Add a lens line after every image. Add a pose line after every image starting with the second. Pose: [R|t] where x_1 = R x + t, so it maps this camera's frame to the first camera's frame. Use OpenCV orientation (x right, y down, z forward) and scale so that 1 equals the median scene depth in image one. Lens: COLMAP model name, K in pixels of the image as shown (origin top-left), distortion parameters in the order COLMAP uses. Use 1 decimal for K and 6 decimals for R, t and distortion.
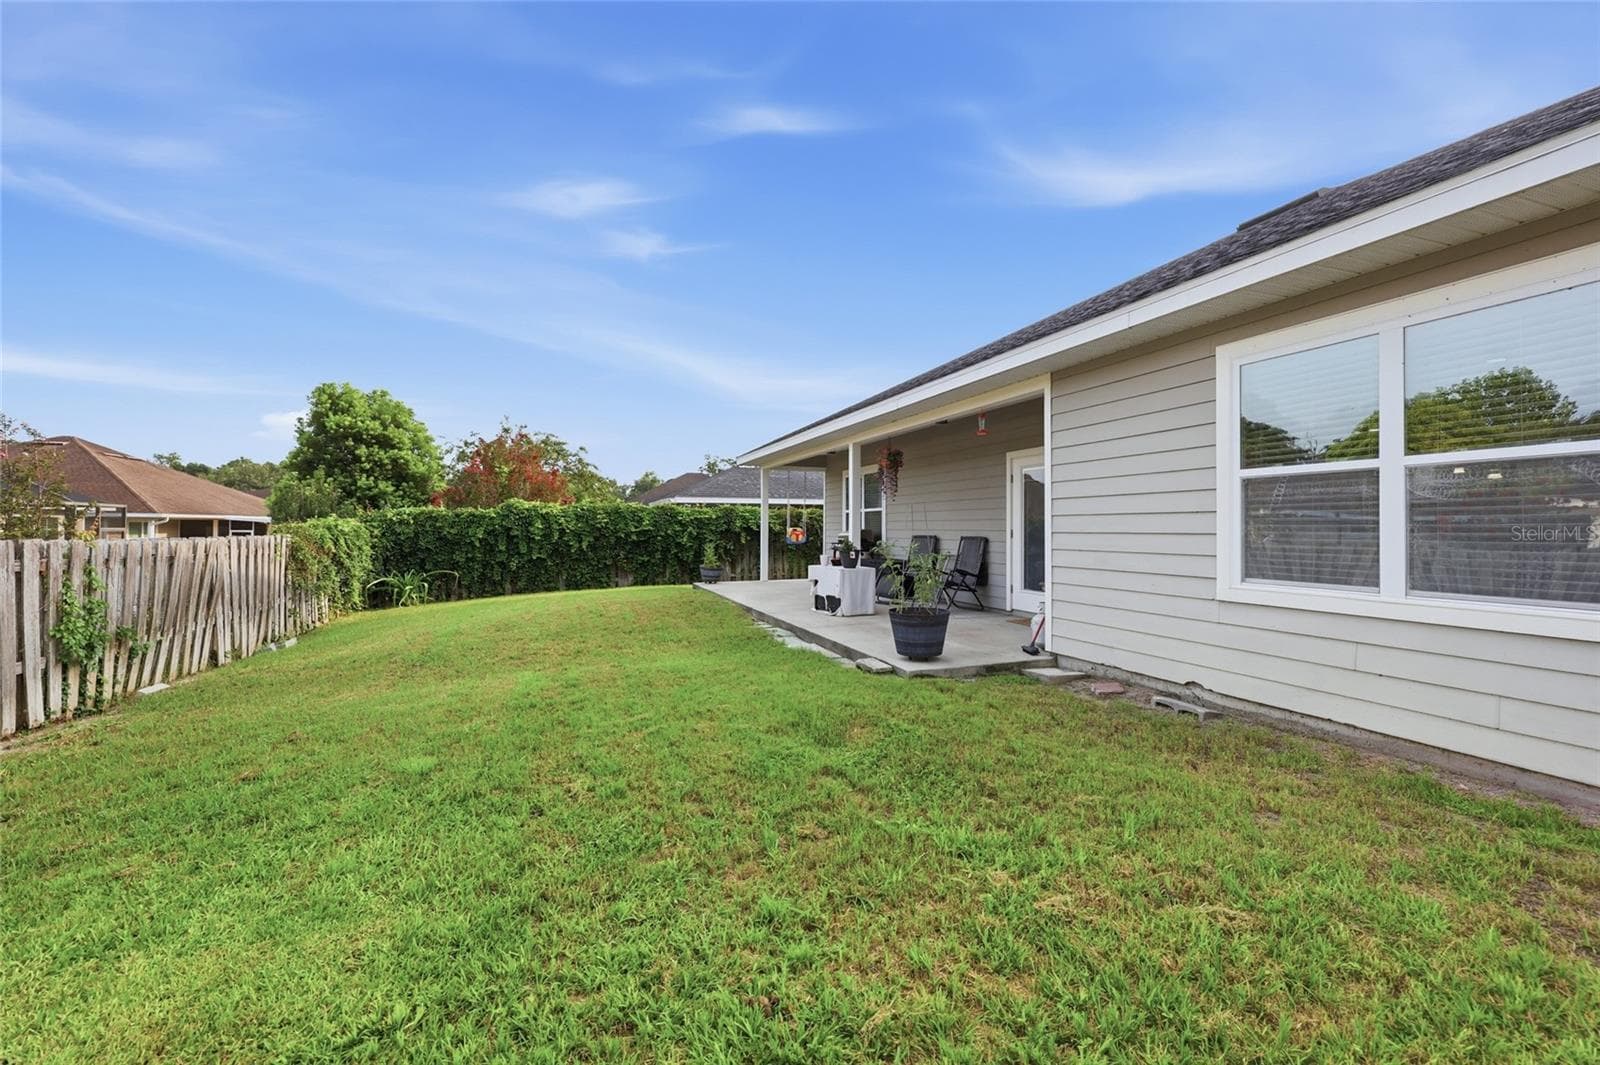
lens RADIAL K [[656.5, 0, 802.8], [0, 656.5, 528.1], [0, 0, 1]] dist [0.000227, 0.000049]
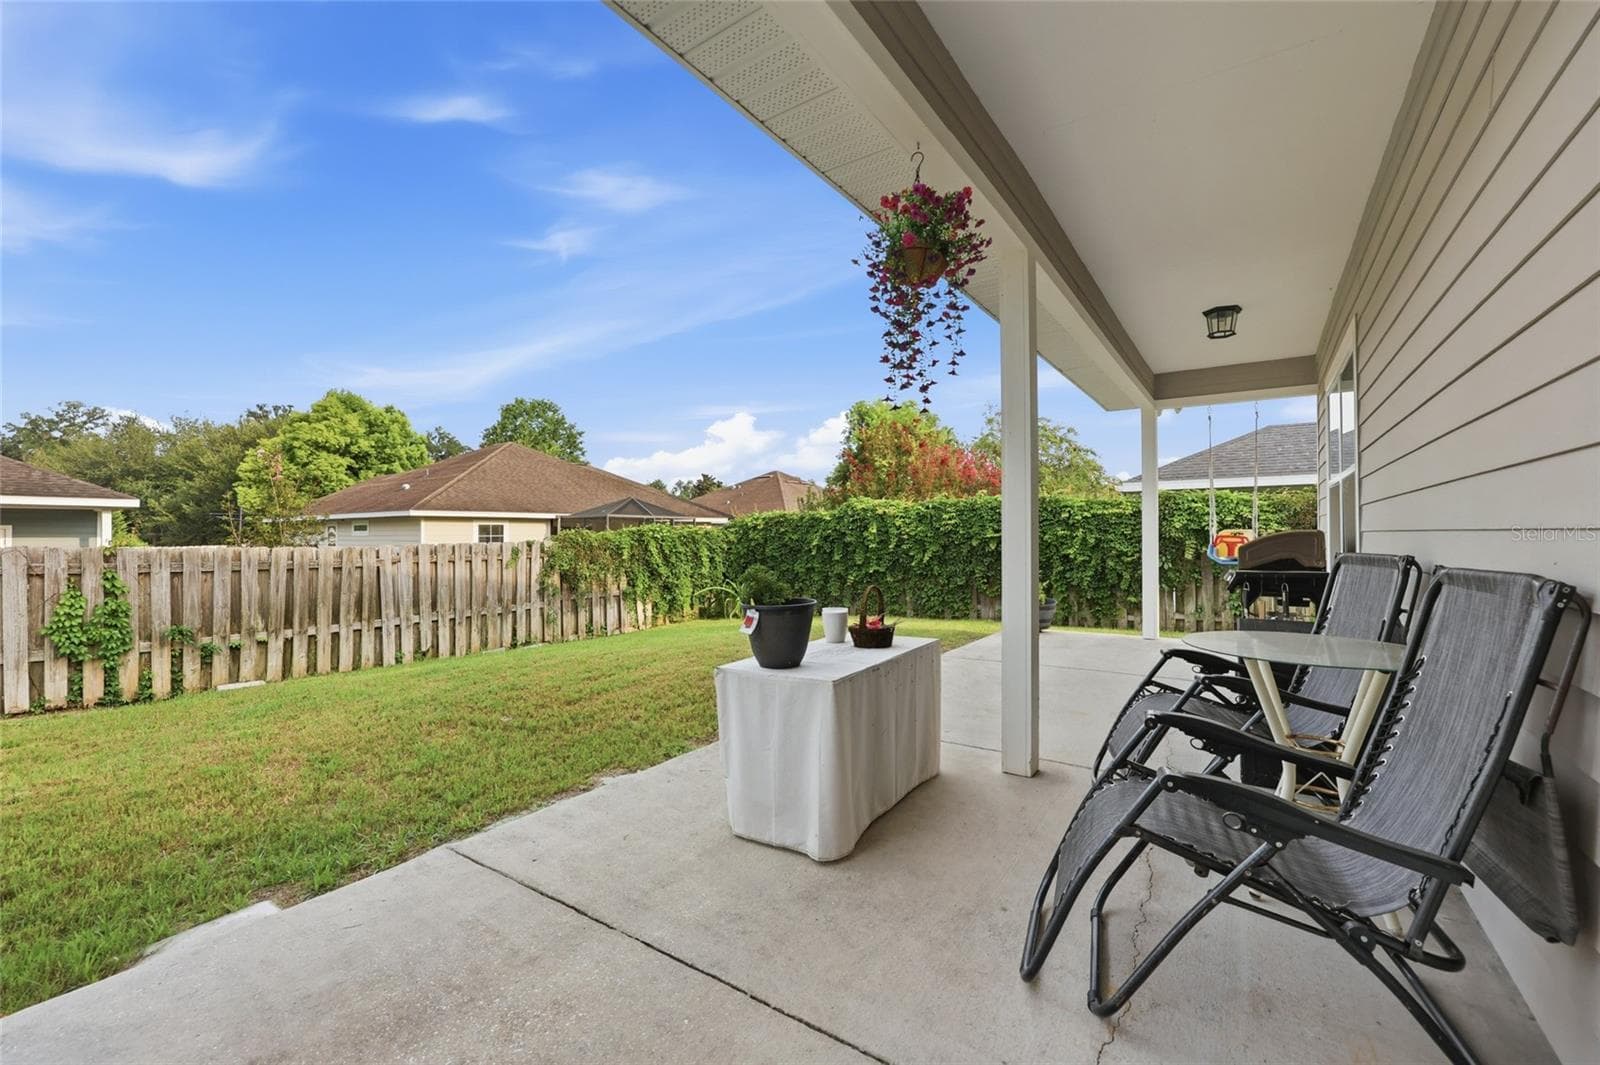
lens RADIAL K [[656.5, 0, 802.8], [0, 656.5, 528.1], [0, 0, 1]] dist [0.000227, 0.000049]
pose [[0.571688, -0.011143, -0.820395, 0.188117], [0.005532, 0.999937, -0.009726, 0.001290], [0.820452, 0.001022, 0.571714, 0.482646]]
